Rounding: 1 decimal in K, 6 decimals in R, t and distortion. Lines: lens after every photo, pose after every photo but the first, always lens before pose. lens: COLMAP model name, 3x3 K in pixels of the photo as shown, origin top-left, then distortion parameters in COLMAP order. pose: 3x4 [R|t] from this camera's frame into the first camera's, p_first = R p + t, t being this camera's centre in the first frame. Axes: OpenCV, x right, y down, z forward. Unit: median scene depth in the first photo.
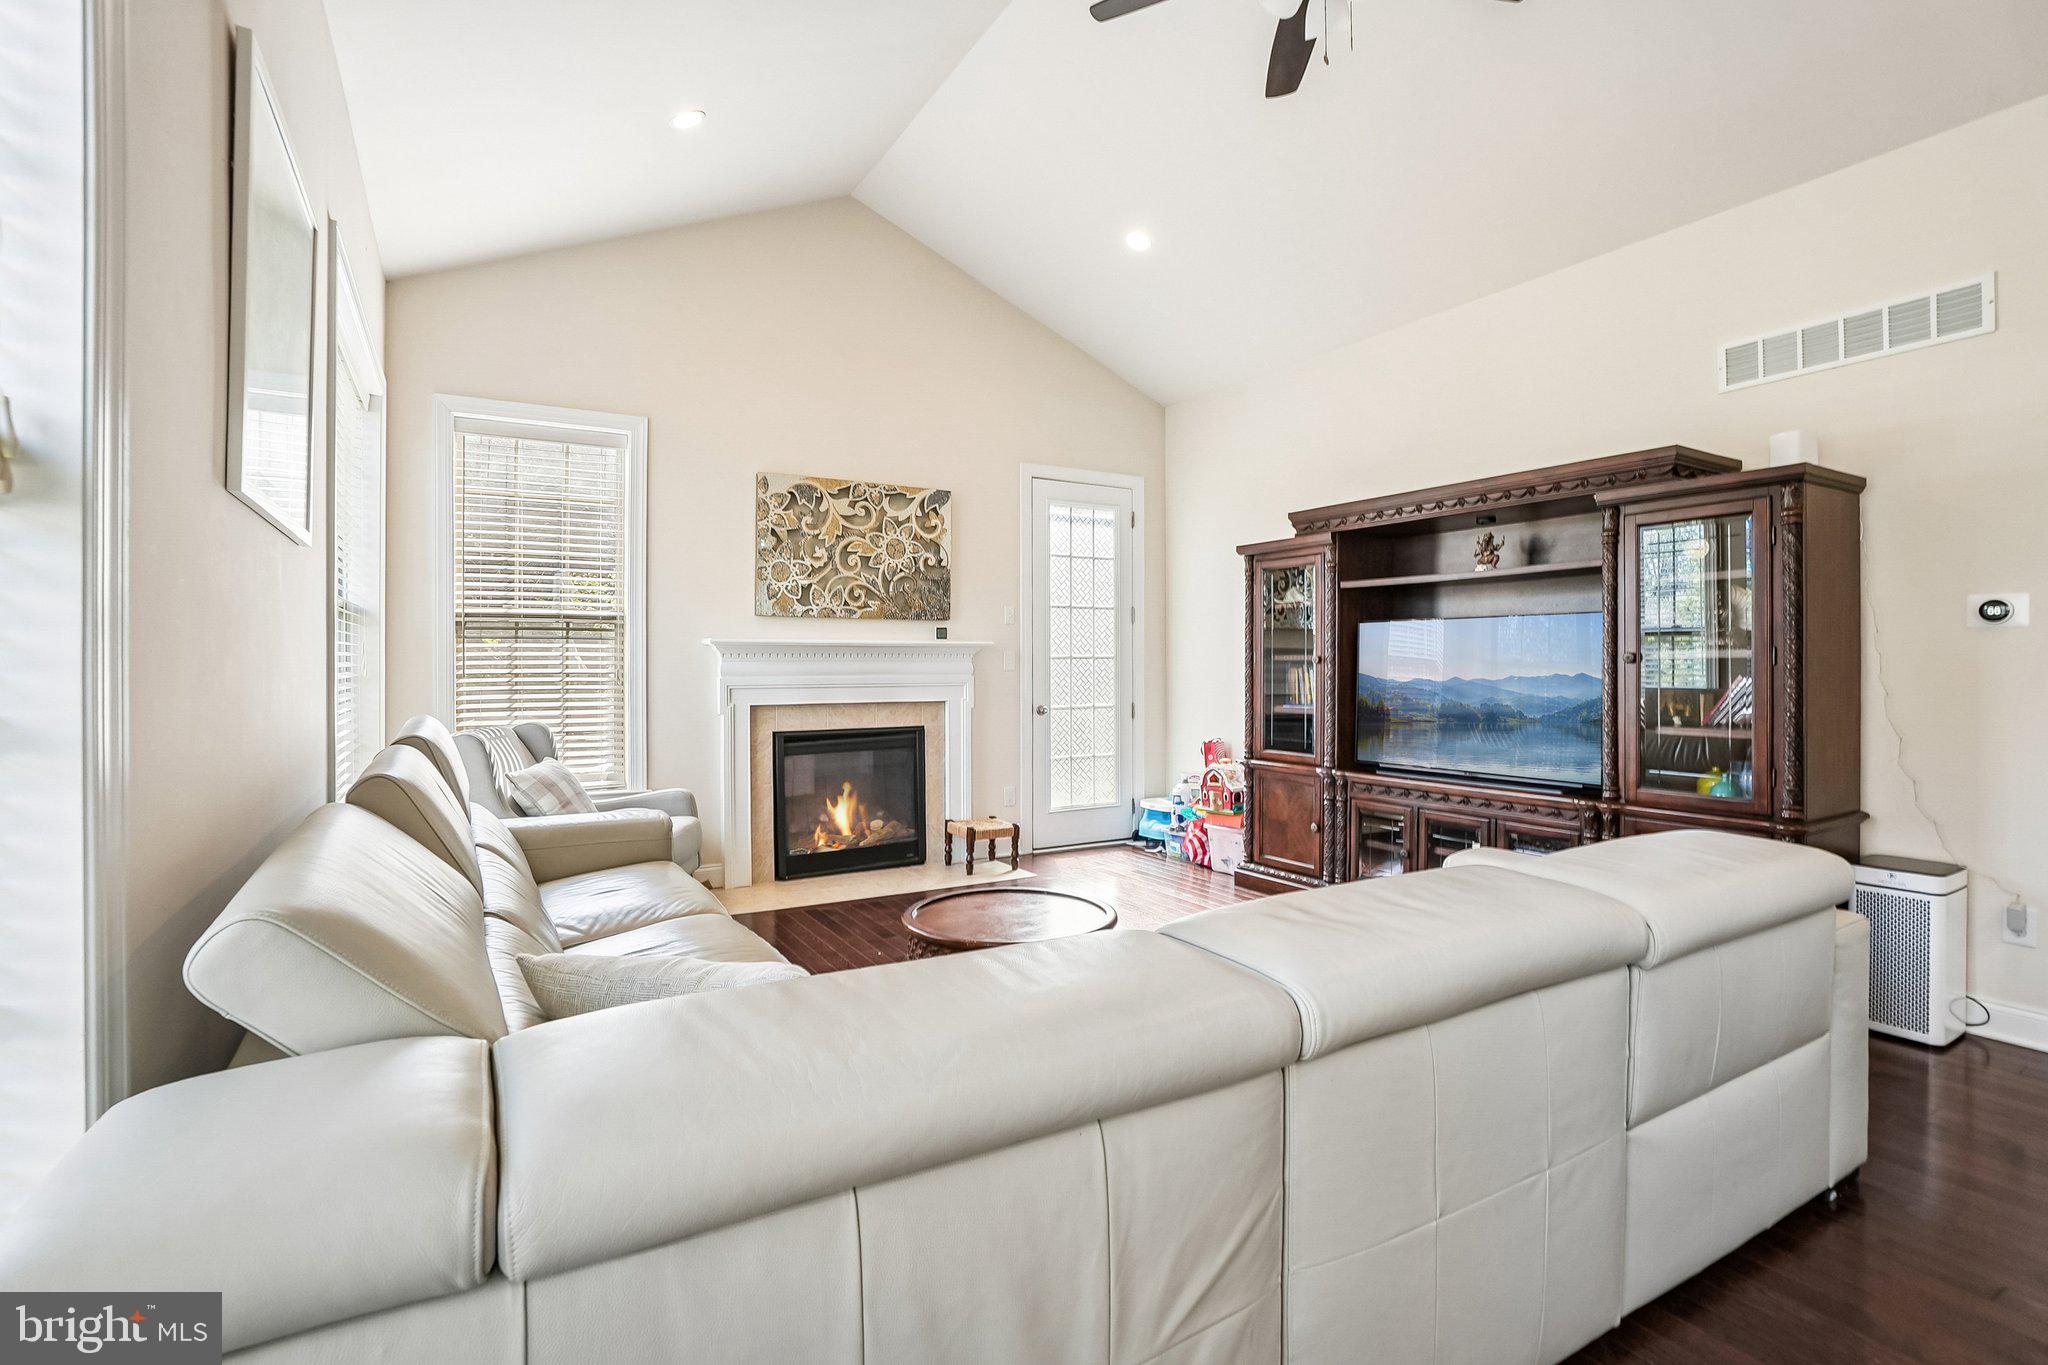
lens RADIAL K [[951.8, 0, 1001.7], [0, 951.8, 661.1], [0, 0, 1]] dist [-0.033831, 0.000304]
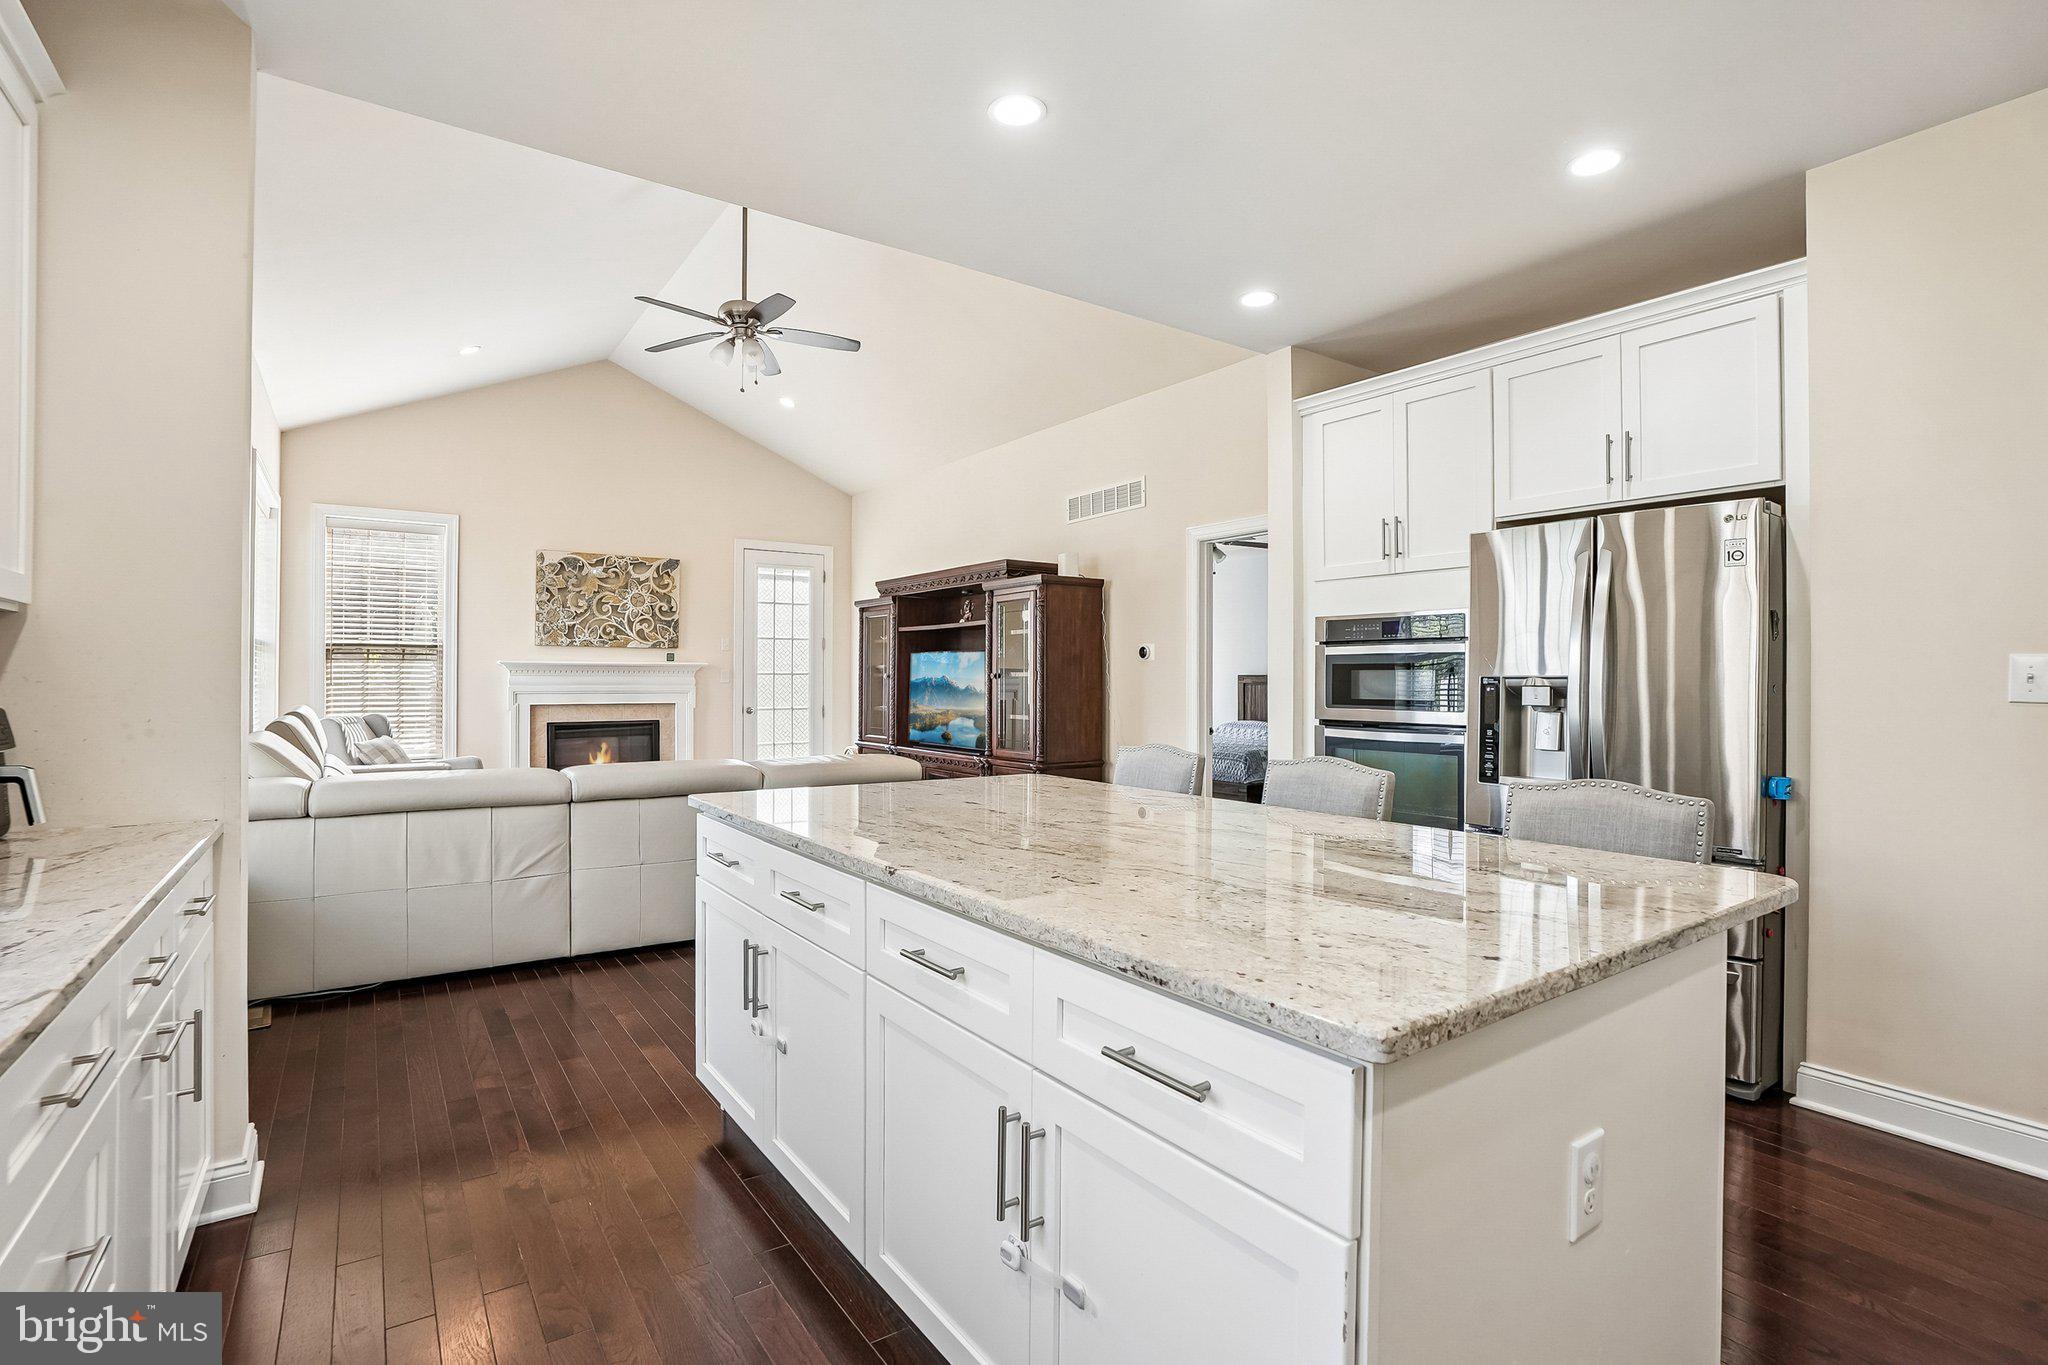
lens RADIAL K [[942.9, 0, 971.9], [0, 942.9, 667.1], [0, 0, 1]] dist [-0.027804, 0.000075]
pose [[0.997927, 0.004803, 0.064172, 0.330607], [-0.004185, 0.999944, -0.009754, -0.001651], [-0.064215, 0.009466, 0.997891, -0.515207]]
